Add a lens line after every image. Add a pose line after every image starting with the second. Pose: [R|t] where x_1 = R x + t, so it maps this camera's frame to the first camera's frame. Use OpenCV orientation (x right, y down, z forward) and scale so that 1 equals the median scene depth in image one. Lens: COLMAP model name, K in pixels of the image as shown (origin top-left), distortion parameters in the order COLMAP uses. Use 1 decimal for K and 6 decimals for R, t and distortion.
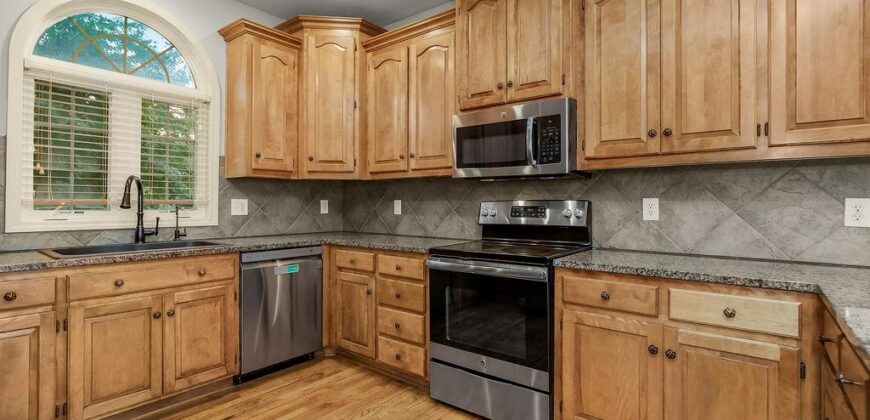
lens RADIAL K [[406.9, 0, 434.3], [0, 406.9, 202.1], [0, 0, 1]] dist [-0.003553, -0.000099]
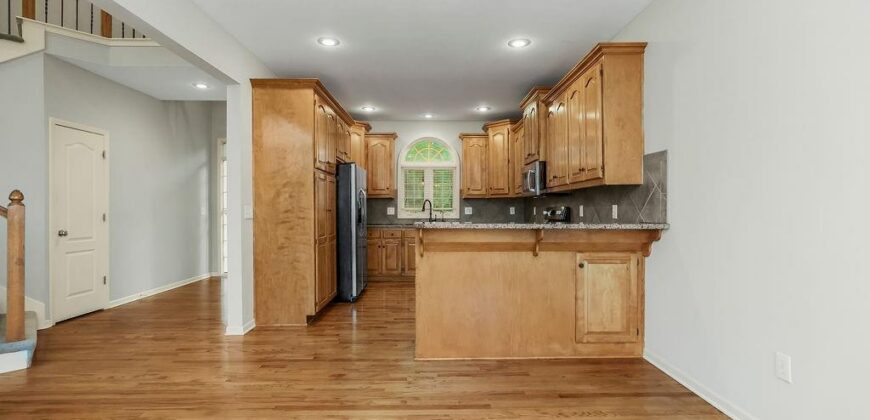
lens RADIAL K [[402.6, 0, 436.5], [0, 402.6, 207.5], [0, 0, 1]] dist [-0.004717, 0.000032]
pose [[0.638210, -0.009030, -0.769809, 1.419295], [0.007649, 0.999956, -0.005389, 0.005358], [0.769824, -0.002449, 0.638252, -0.721786]]
